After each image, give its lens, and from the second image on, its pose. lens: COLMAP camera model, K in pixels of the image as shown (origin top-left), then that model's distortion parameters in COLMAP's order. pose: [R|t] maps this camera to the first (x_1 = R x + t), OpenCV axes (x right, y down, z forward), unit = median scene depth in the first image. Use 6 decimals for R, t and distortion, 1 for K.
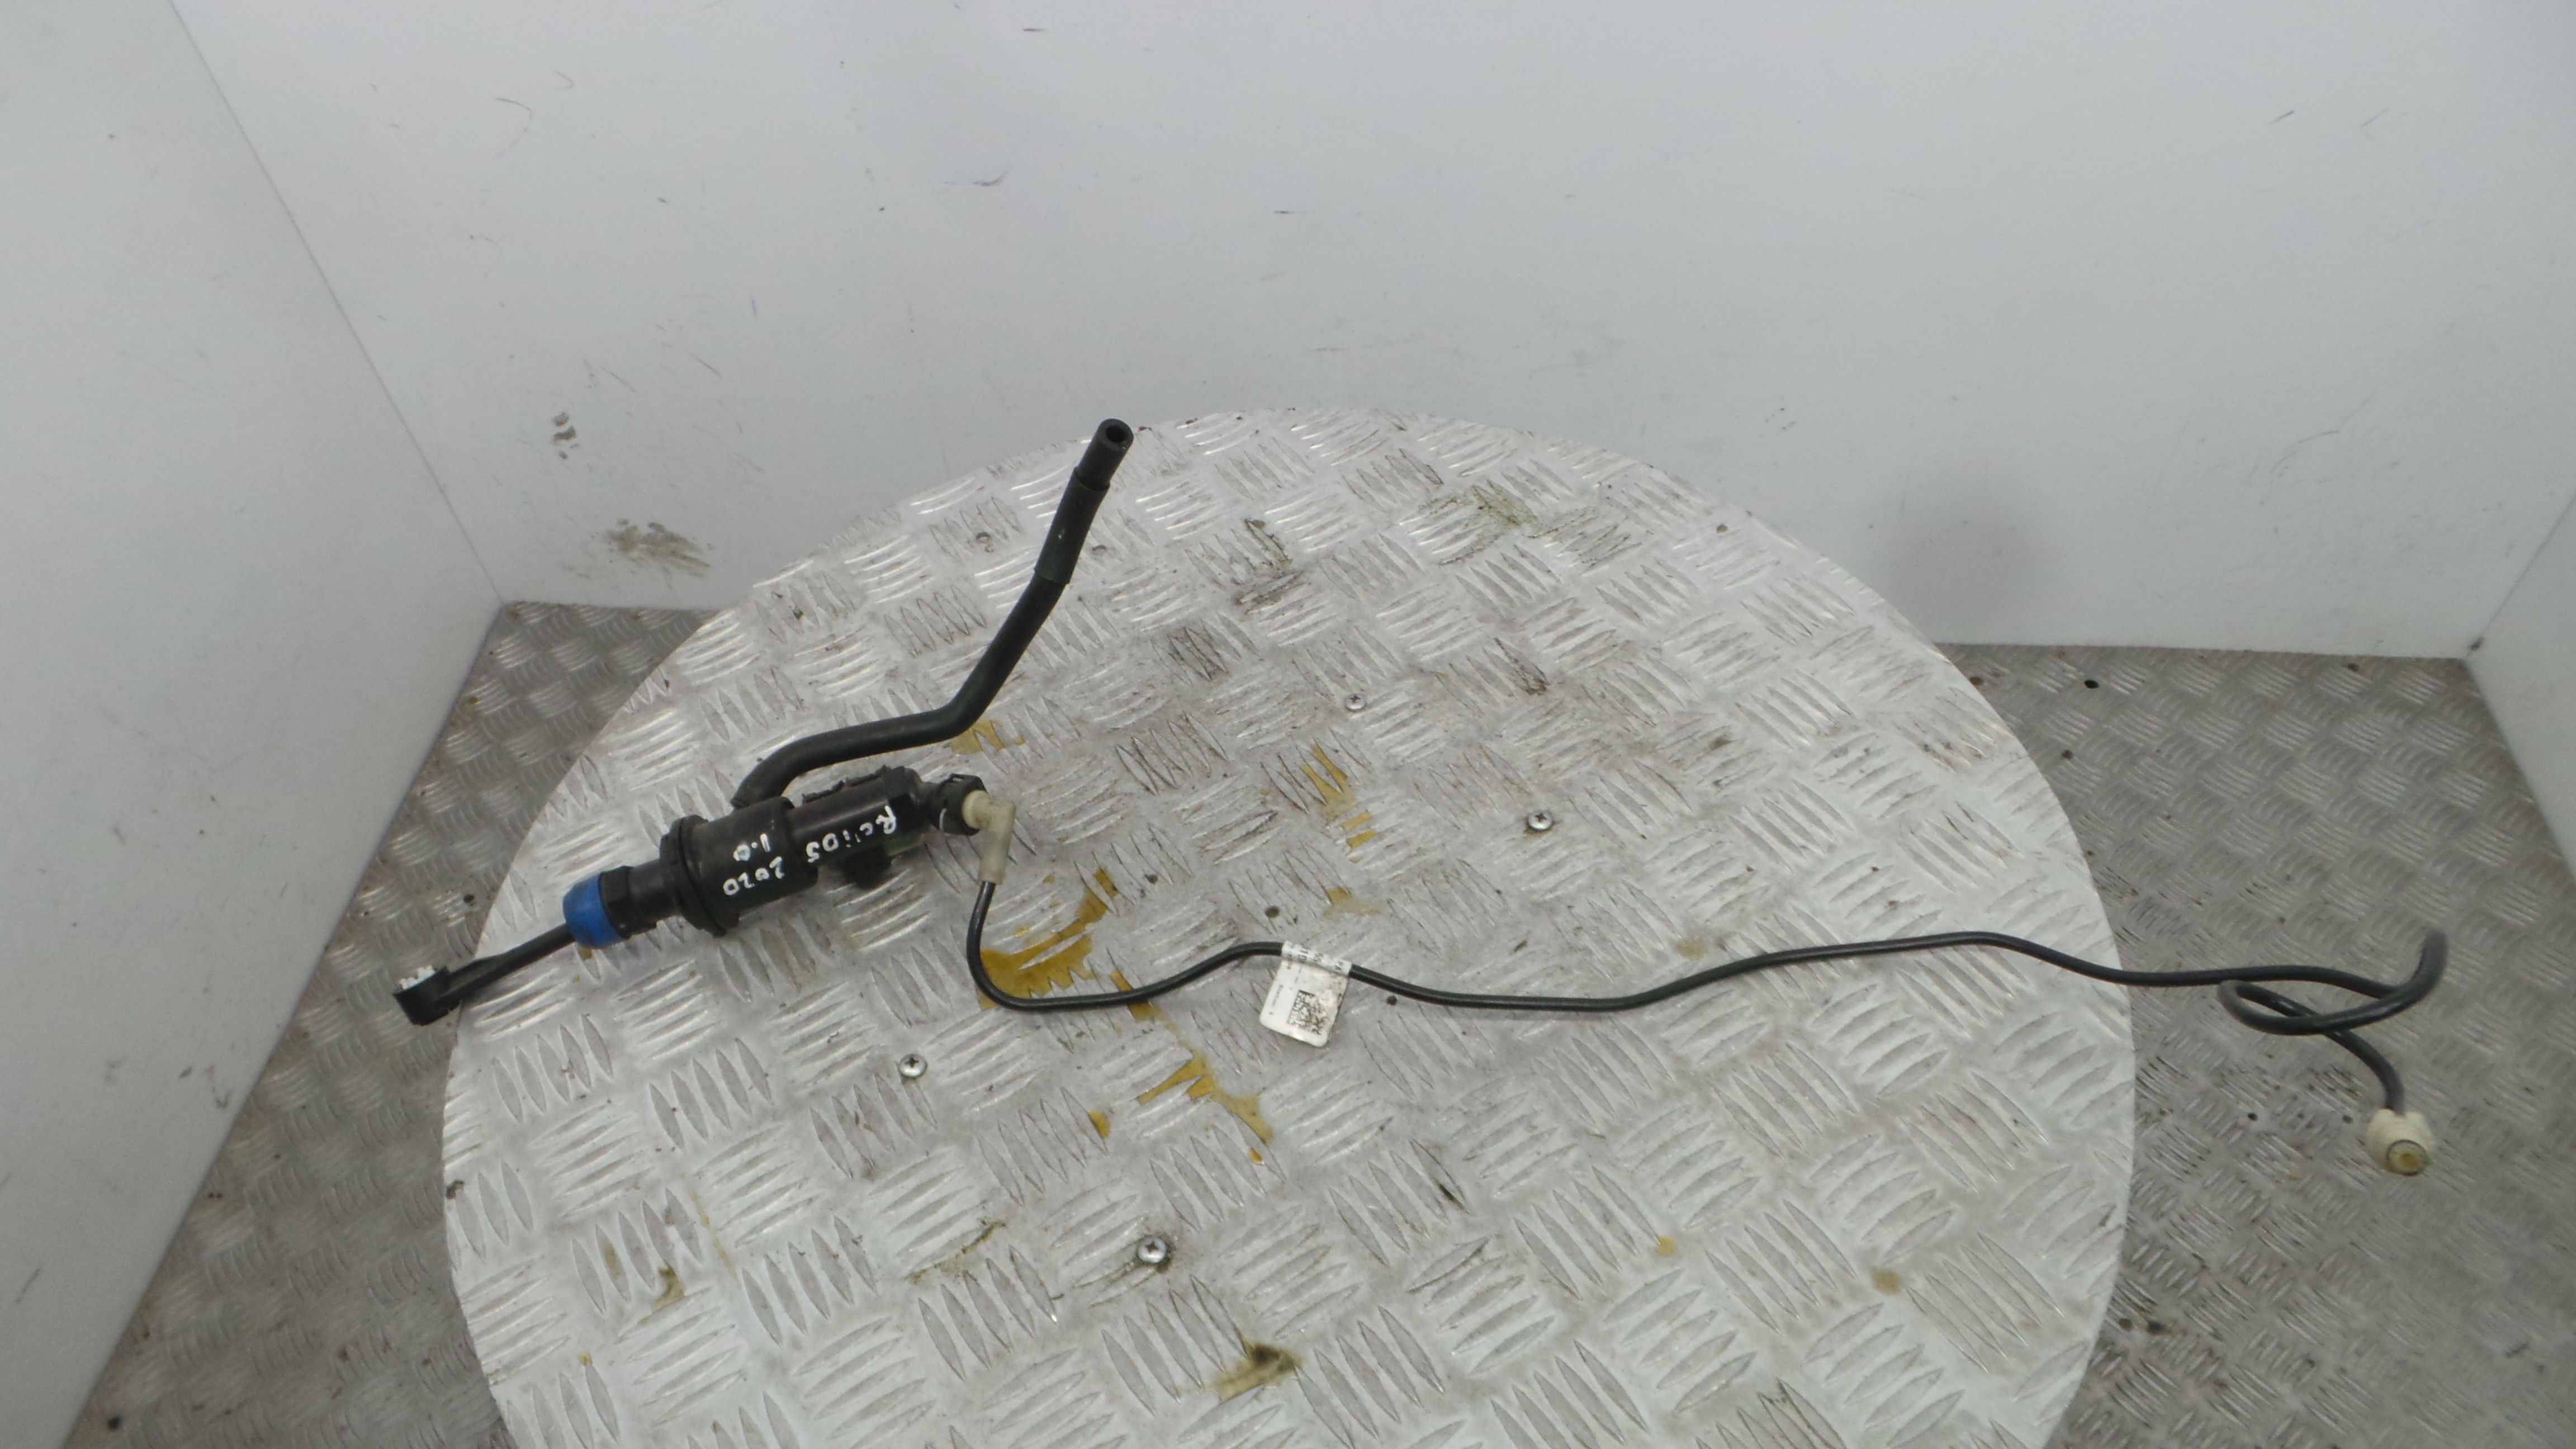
lens RADIAL K [[1787.0, 0, 1285.9], [0, 1787.0, 733.8], [0, 0, 1]] dist [0.006522, 0.006455]
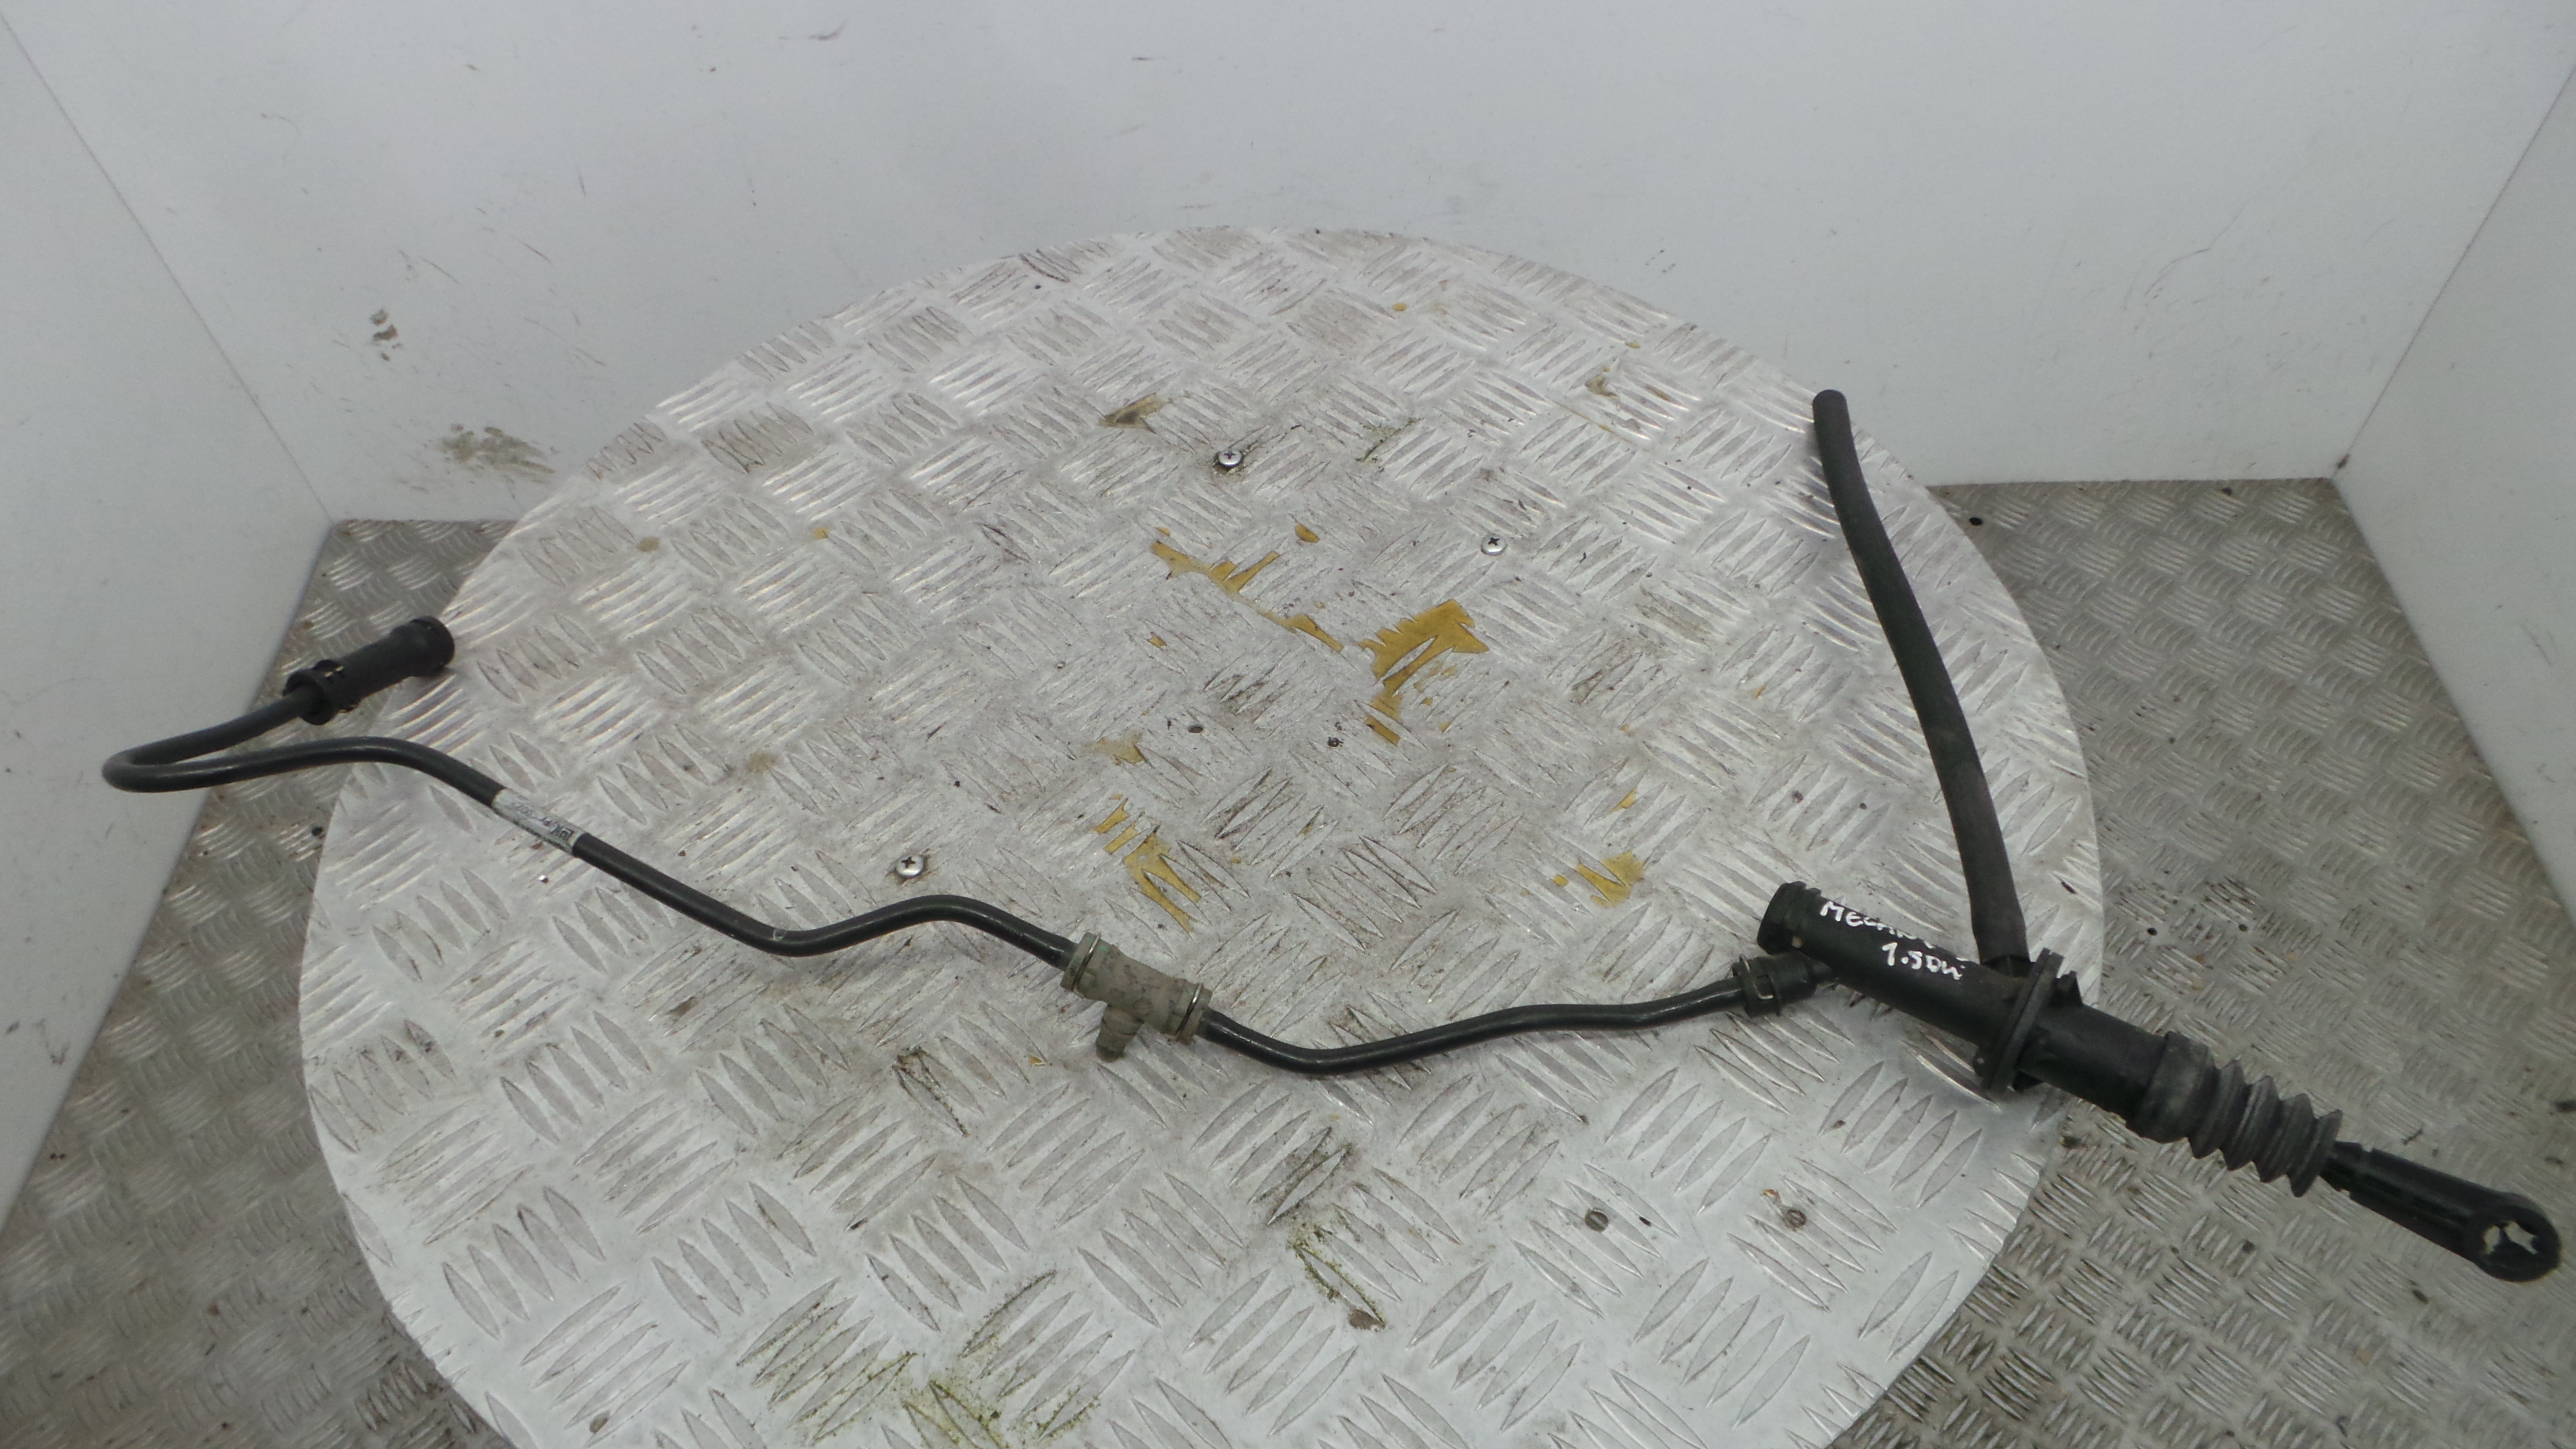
lens RADIAL K [[1787.0, 0, 1285.9], [0, 1787.0, 733.8], [0, 0, 1]] dist [0.006522, 0.006455]
pose [[-0.973720, 0.221284, -0.053881, -0.002685], [-0.085235, -0.134683, 0.987216, -0.813785], [0.211198, 0.965864, 0.150005, 0.846835]]
